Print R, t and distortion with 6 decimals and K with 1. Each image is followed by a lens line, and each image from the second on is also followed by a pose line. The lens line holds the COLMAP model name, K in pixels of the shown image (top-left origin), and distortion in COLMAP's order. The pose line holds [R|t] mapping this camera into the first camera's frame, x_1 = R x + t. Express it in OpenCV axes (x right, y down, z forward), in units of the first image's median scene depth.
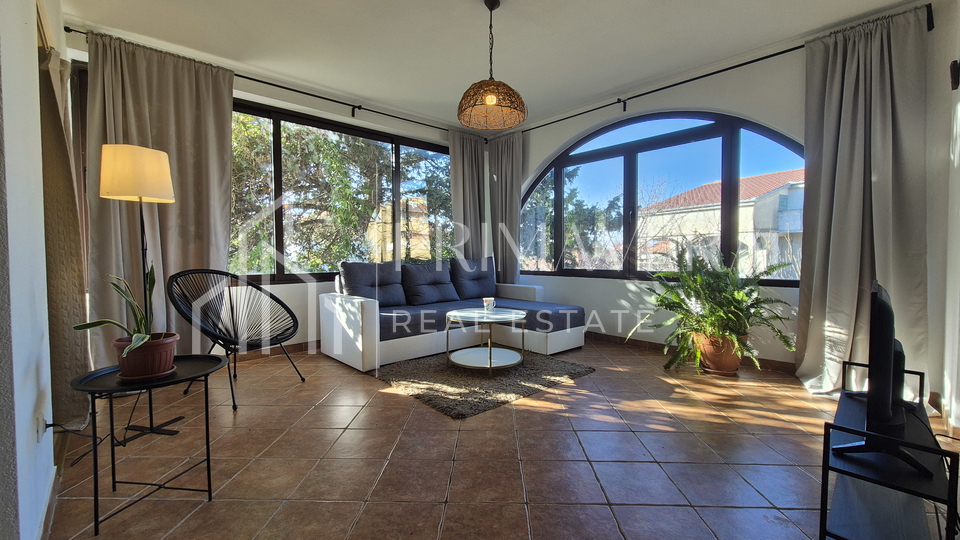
lens RADIAL K [[390.8, 0, 480.7], [0, 390.8, 267.3], [0, 0, 1]] dist [0.001426, -0.000368]
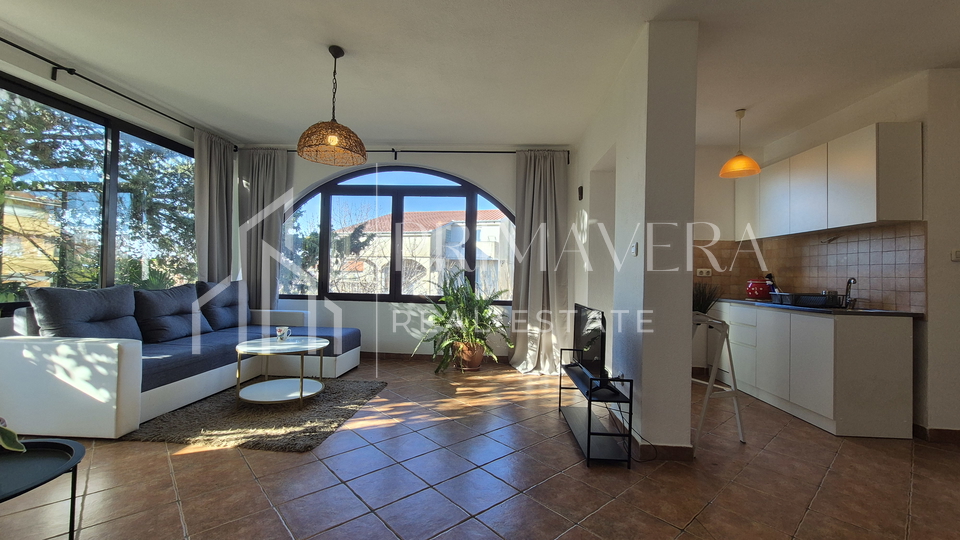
lens RADIAL K [[393.4, 0, 478.7], [0, 393.4, 267.7], [0, 0, 1]] dist [0.002227, -0.000014]
pose [[0.724336, 0.032624, 0.688675, -0.343450], [-0.002954, 0.999018, -0.044219, -0.028485], [-0.689441, 0.029995, 0.723720, -0.031451]]
